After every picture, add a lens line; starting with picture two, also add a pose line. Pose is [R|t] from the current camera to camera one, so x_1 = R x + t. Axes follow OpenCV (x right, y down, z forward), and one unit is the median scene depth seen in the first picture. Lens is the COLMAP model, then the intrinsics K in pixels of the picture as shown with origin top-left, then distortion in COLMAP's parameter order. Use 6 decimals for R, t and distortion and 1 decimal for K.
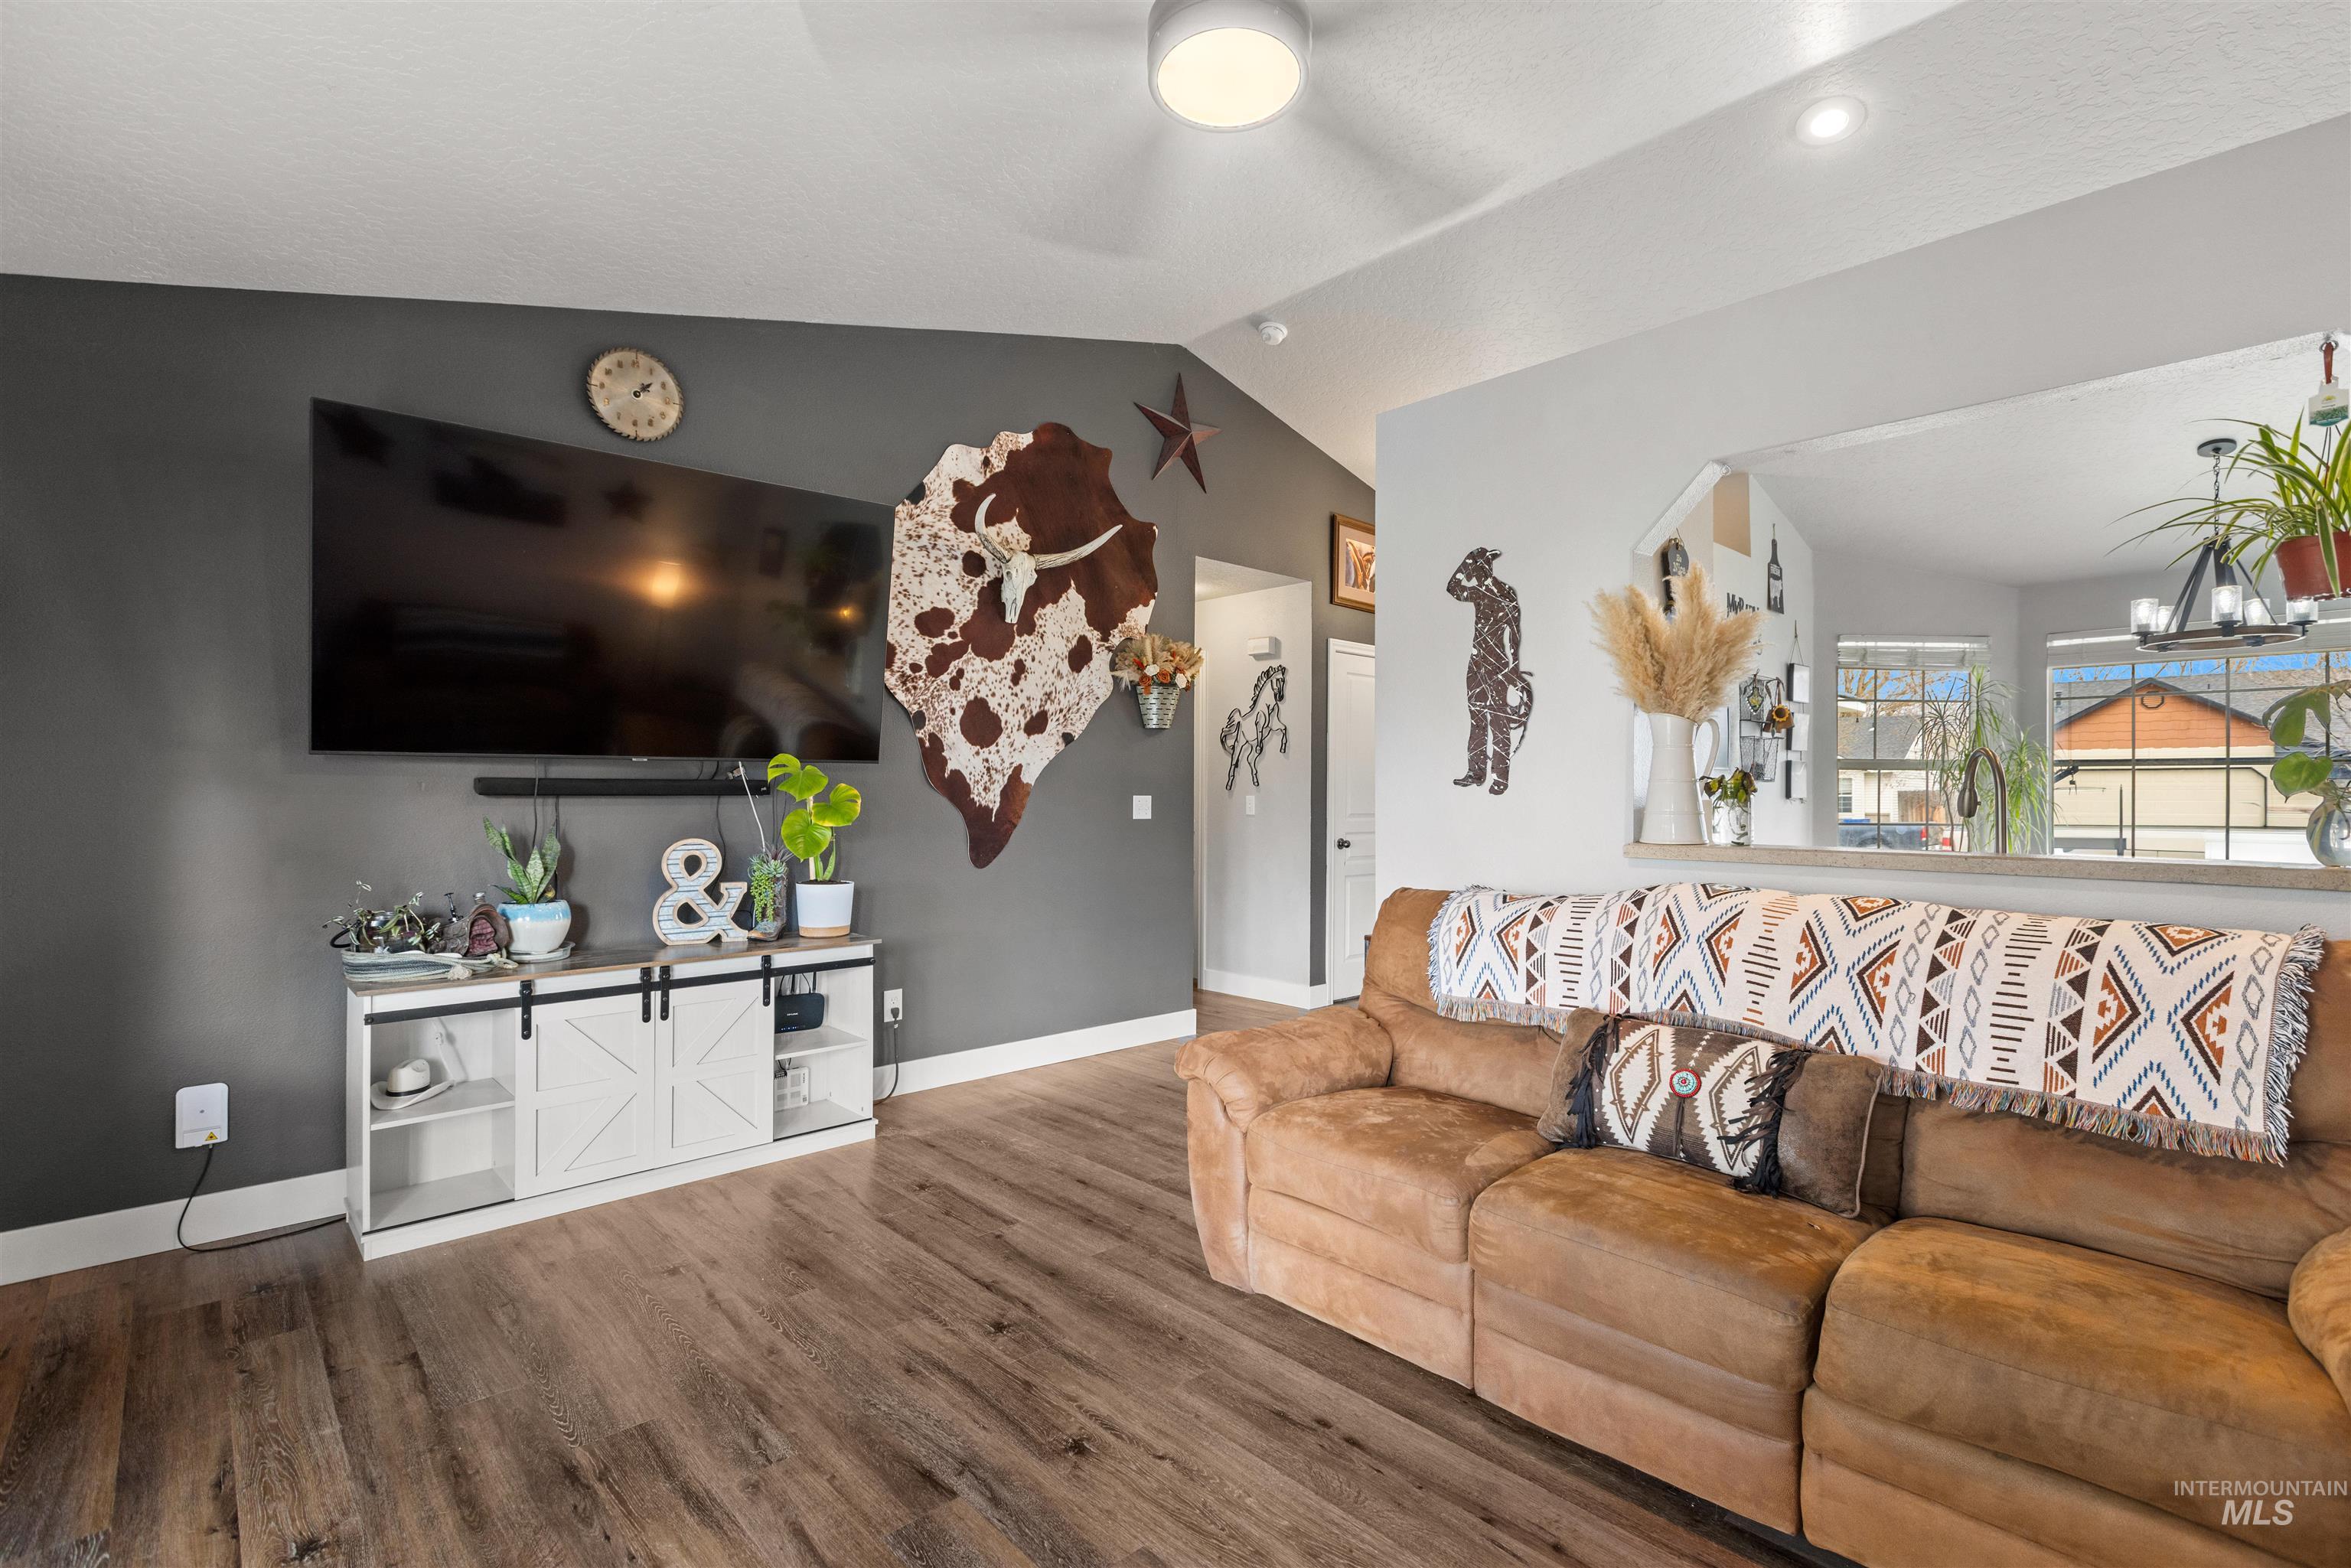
lens RADIAL K [[1029.2, 0, 1187.1], [0, 1029.2, 779.8], [0, 0, 1]] dist [-0.009881, 0.003485]
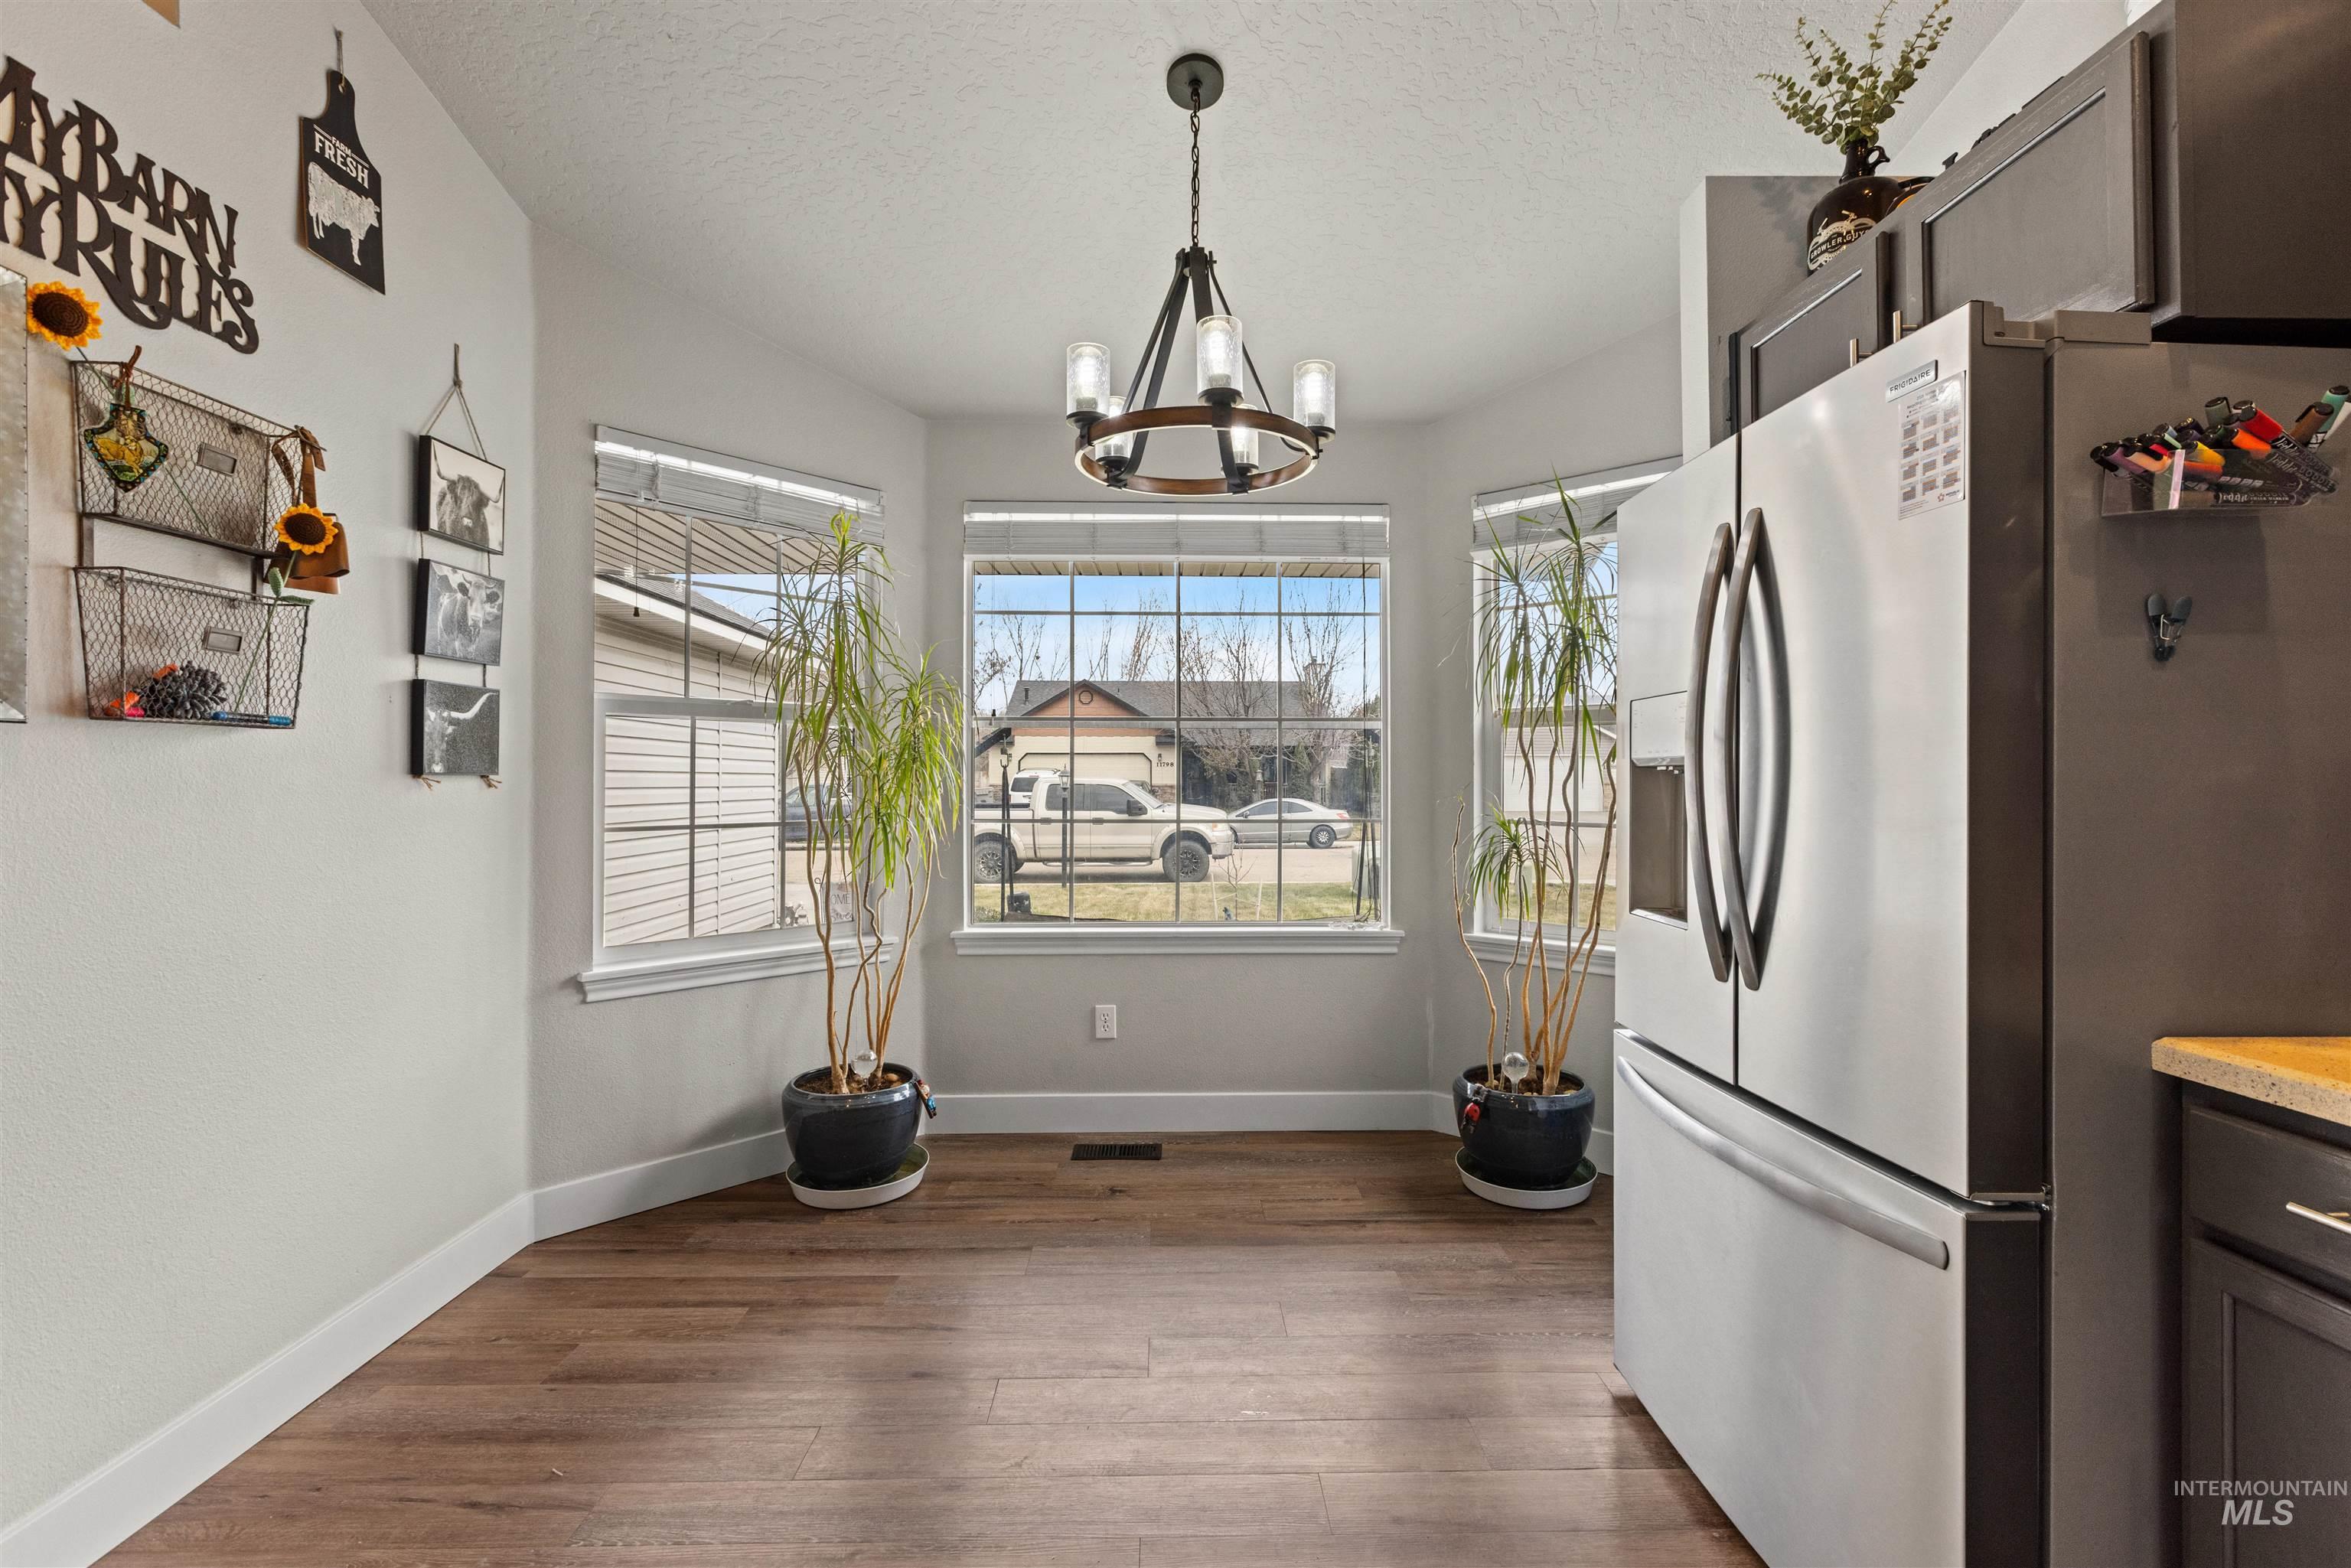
lens RADIAL K [[1029.2, 0, 1167.6], [0, 1029.2, 779.0], [0, 0, 1]] dist [-0.009881, 0.003485]
pose [[0.669334, -0.003475, 0.742953, 0.499136], [-0.005367, 0.999940, 0.009512, 0.012171], [-0.742942, -0.010354, 0.669276, 0.537236]]
